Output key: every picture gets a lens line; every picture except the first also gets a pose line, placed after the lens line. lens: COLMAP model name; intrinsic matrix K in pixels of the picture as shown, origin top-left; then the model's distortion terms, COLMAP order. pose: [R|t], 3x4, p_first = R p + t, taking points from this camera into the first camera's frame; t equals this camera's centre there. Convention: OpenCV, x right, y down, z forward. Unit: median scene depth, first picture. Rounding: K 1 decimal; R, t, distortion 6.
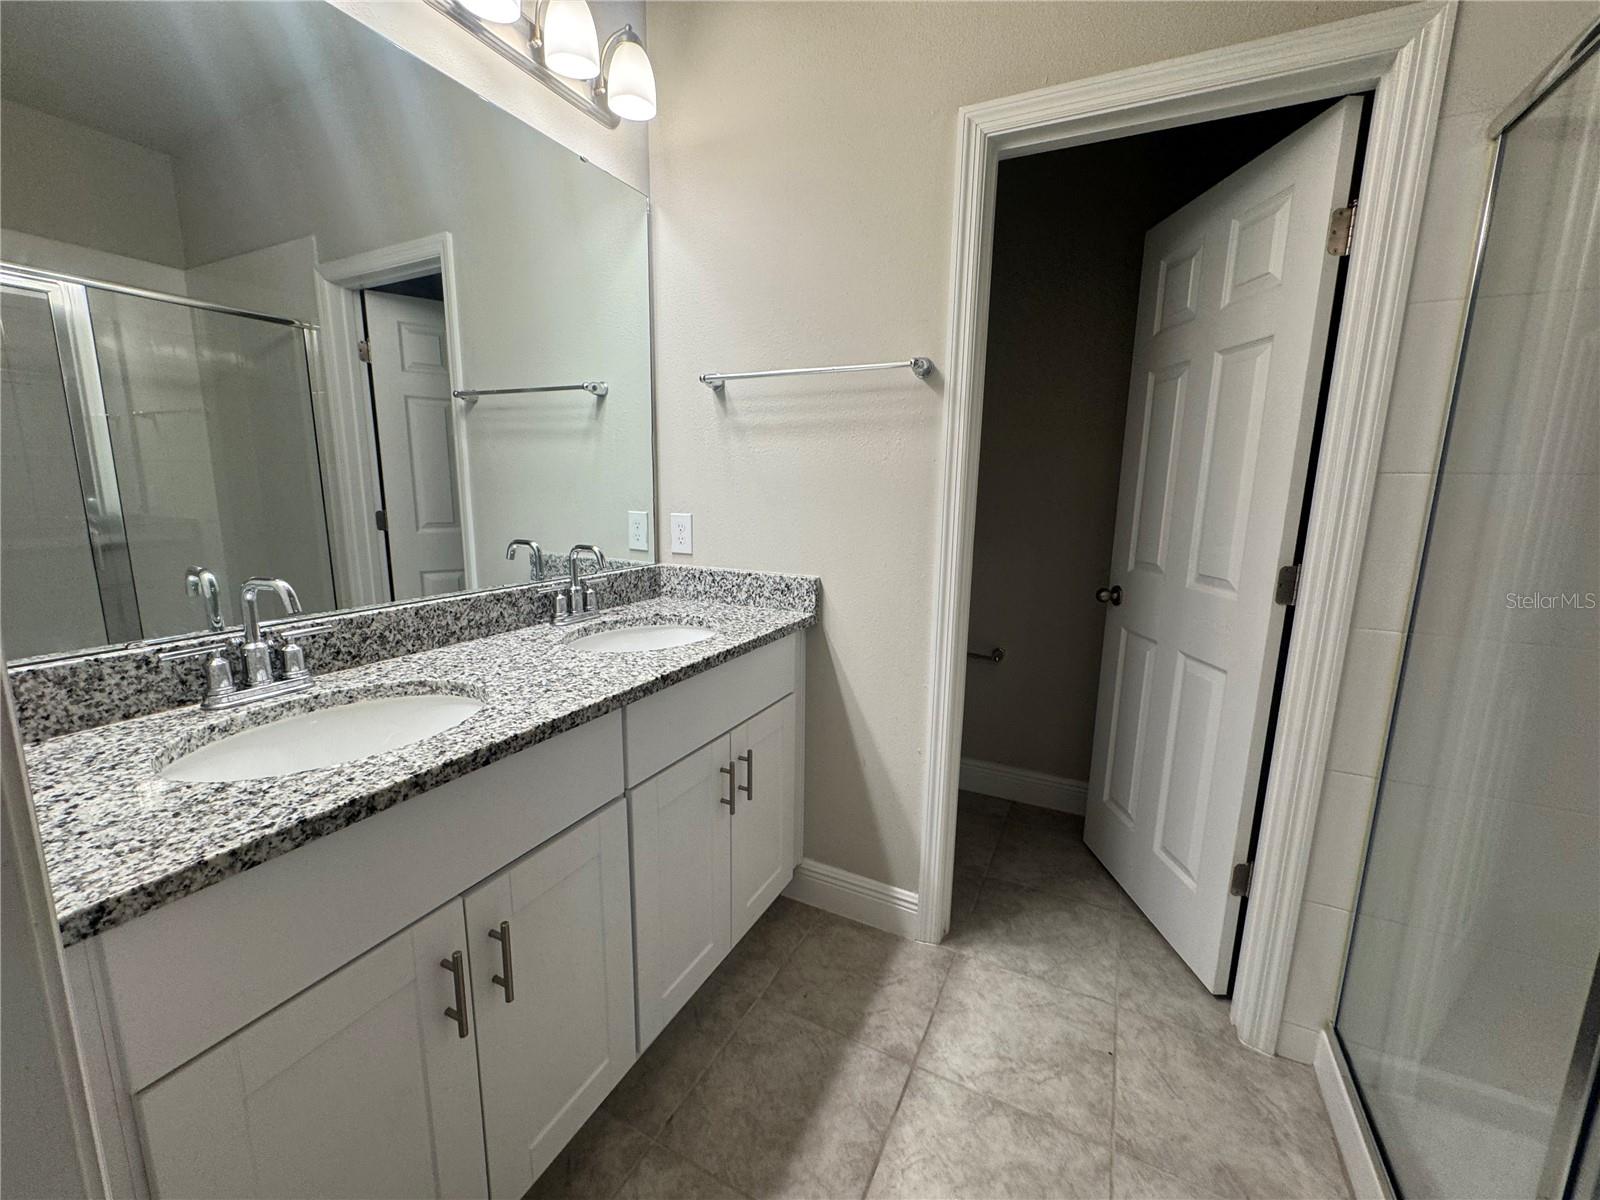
lens RADIAL K [[639.7, 0, 801.3], [0, 639.7, 598.3], [0, 0, 1]] dist [-0.004506, 0.000576]
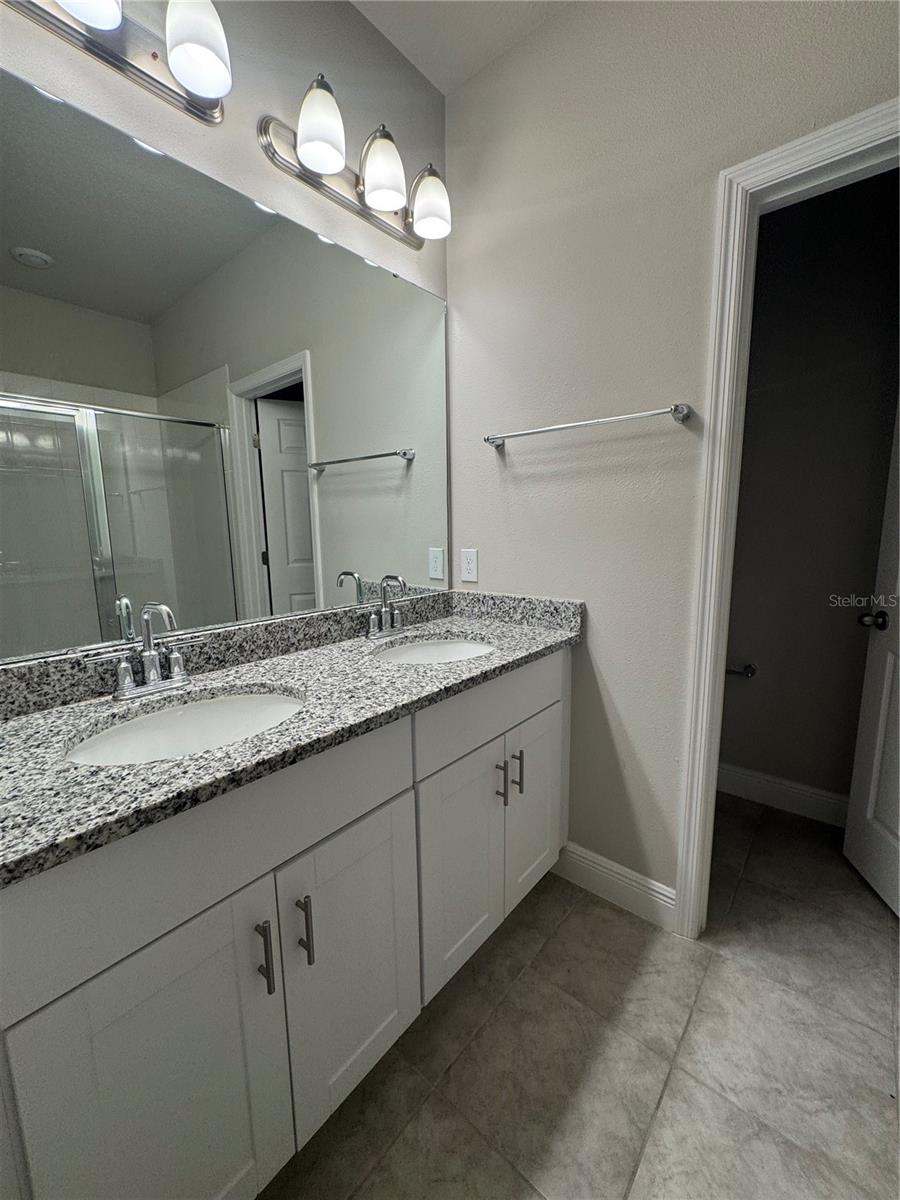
lens RADIAL K [[479.7, 0, 451.4], [0, 479.7, 601.5], [0, 0, 1]] dist [-0.004506, 0.000576]
pose [[0.971402, 0.006632, -0.237346, 0.000775], [-0.012001, 0.999704, -0.021183, -0.014645], [0.237135, 0.023426, 0.971194, 0.118134]]
